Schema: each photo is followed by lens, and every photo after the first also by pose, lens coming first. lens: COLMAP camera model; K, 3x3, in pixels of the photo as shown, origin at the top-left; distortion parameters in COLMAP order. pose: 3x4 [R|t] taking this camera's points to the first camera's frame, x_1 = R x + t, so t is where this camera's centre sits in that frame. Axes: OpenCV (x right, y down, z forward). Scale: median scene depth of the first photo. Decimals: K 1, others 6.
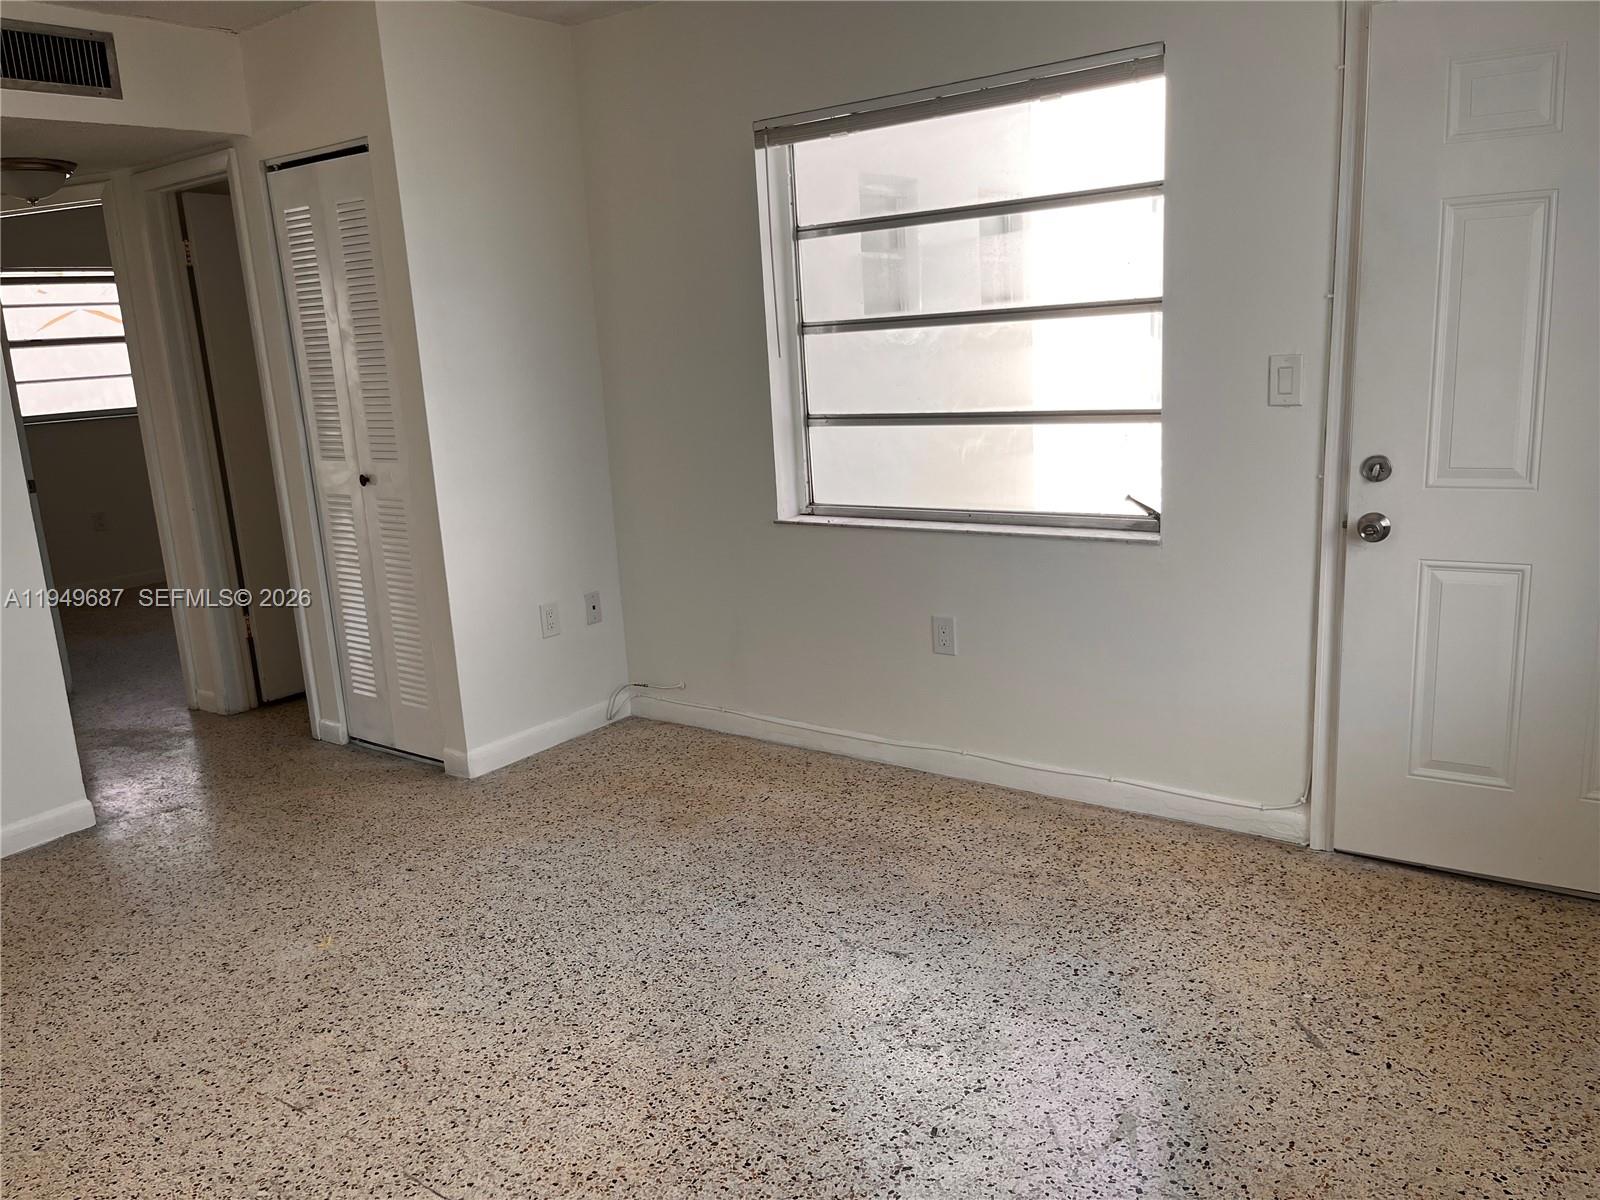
lens RADIAL K [[1227.7, 0, 789.3], [0, 1227.7, 597.1], [0, 0, 1]] dist [0.084070, -0.099893]
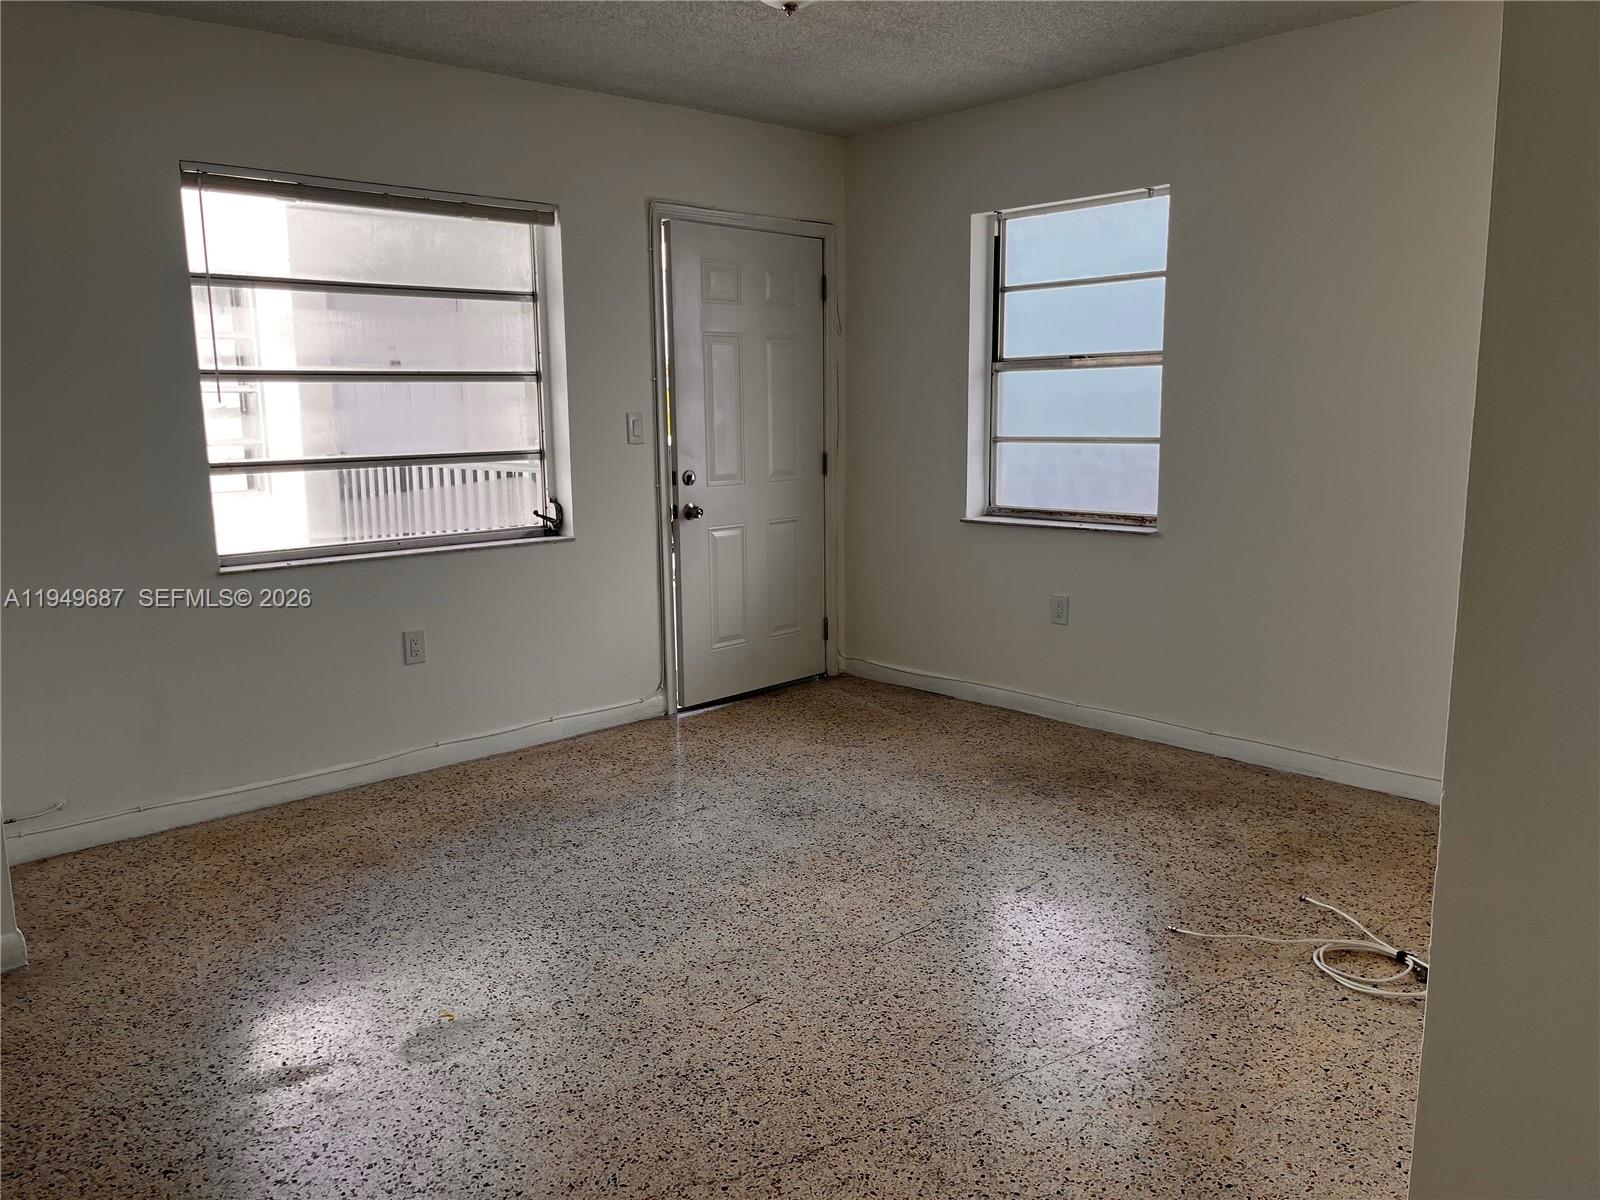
lens RADIAL K [[1227.7, 0, 789.3], [0, 1227.7, 597.1], [0, 0, 1]] dist [0.084070, -0.099893]
pose [[0.172664, -0.101253, 0.979763, -1.073761], [0.208782, 0.975862, 0.064056, -0.017650], [-0.962599, 0.193496, 0.189636, 0.494607]]
